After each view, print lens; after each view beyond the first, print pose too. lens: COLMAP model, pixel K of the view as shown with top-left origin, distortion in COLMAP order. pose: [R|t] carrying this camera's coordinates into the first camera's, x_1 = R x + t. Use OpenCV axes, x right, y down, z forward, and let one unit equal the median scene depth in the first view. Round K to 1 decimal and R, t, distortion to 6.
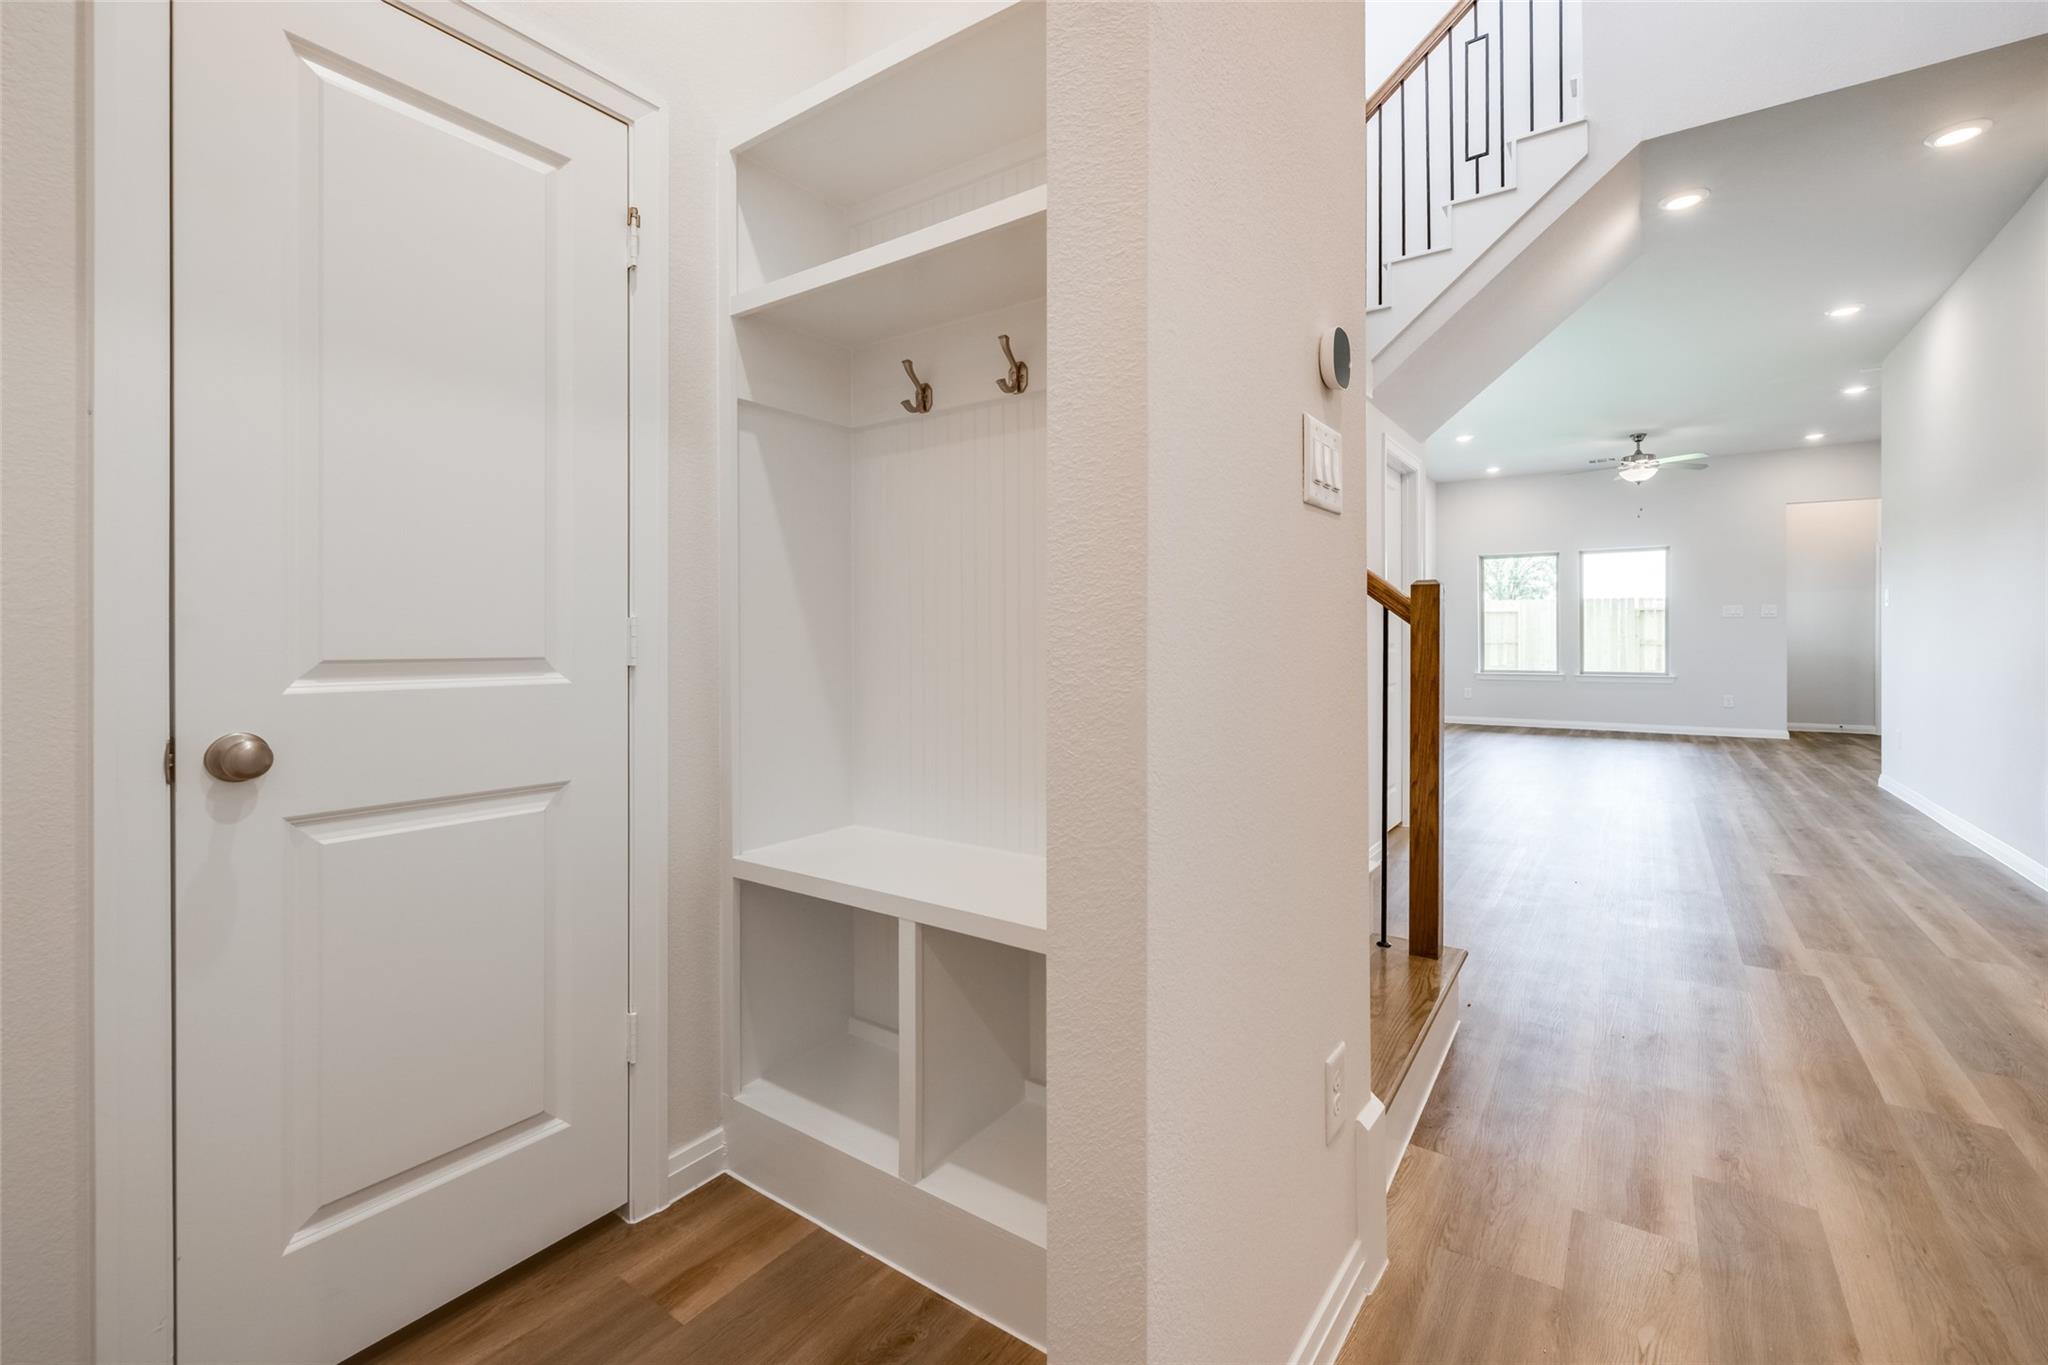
lens RADIAL K [[872.6, 0, 1051.5], [0, 872.6, 646.6], [0, 0, 1]] dist [-0.010728, -0.000271]
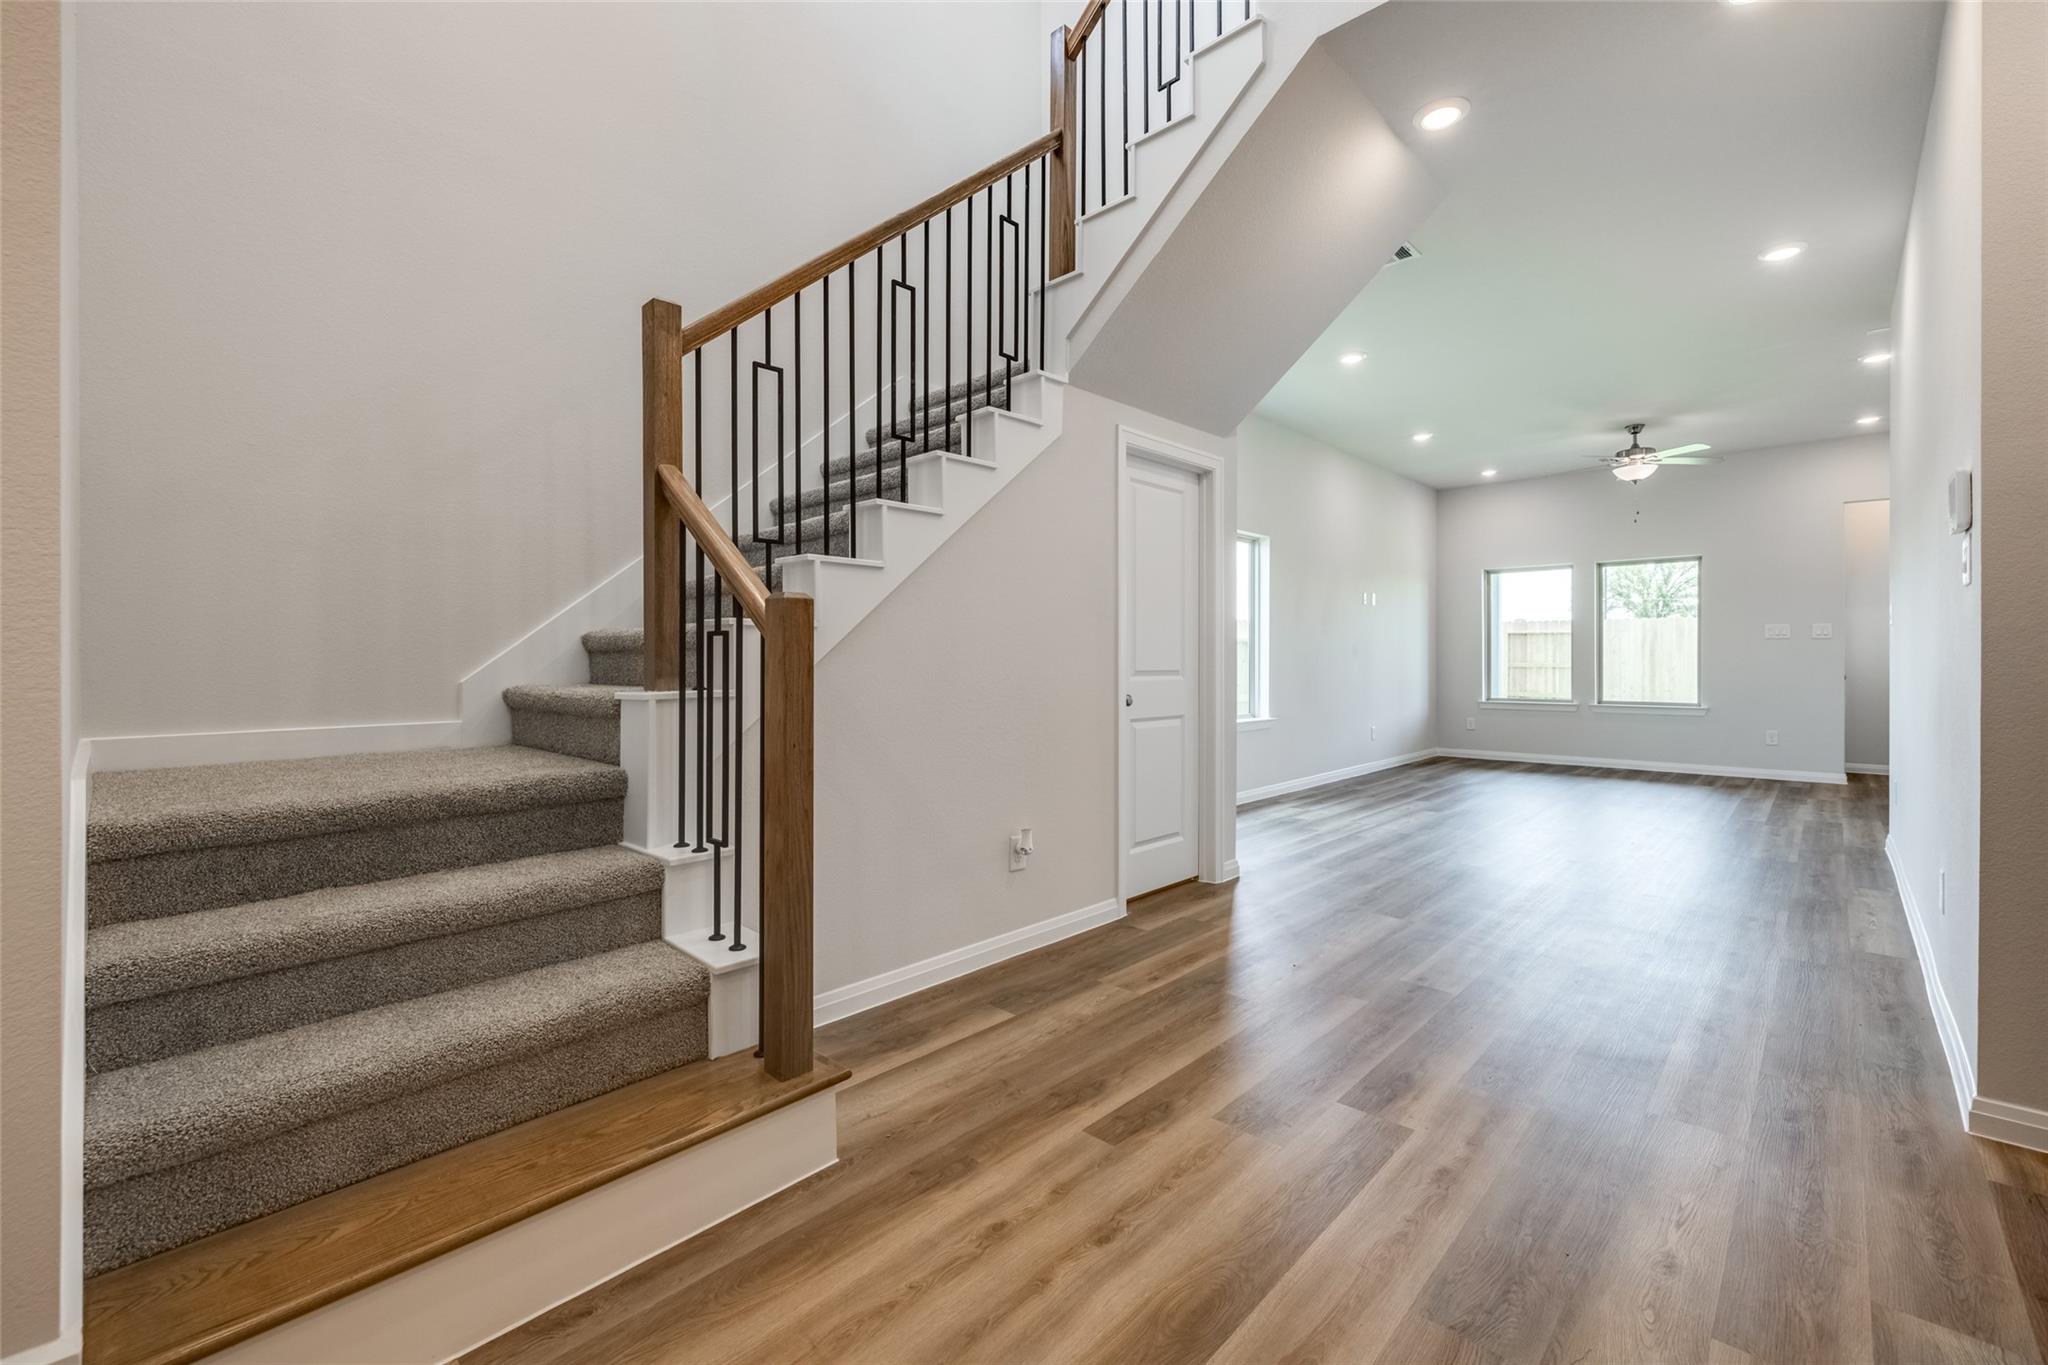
lens RADIAL K [[872.6, 0, 1033.6], [0, 872.6, 665.5], [0, 0, 1]] dist [-0.010728, -0.000271]
pose [[0.990386, 0.001853, -0.138317, 0.192803], [-0.002482, 0.999987, -0.004377, -0.001643], [0.138308, 0.004679, 0.990378, 0.065182]]
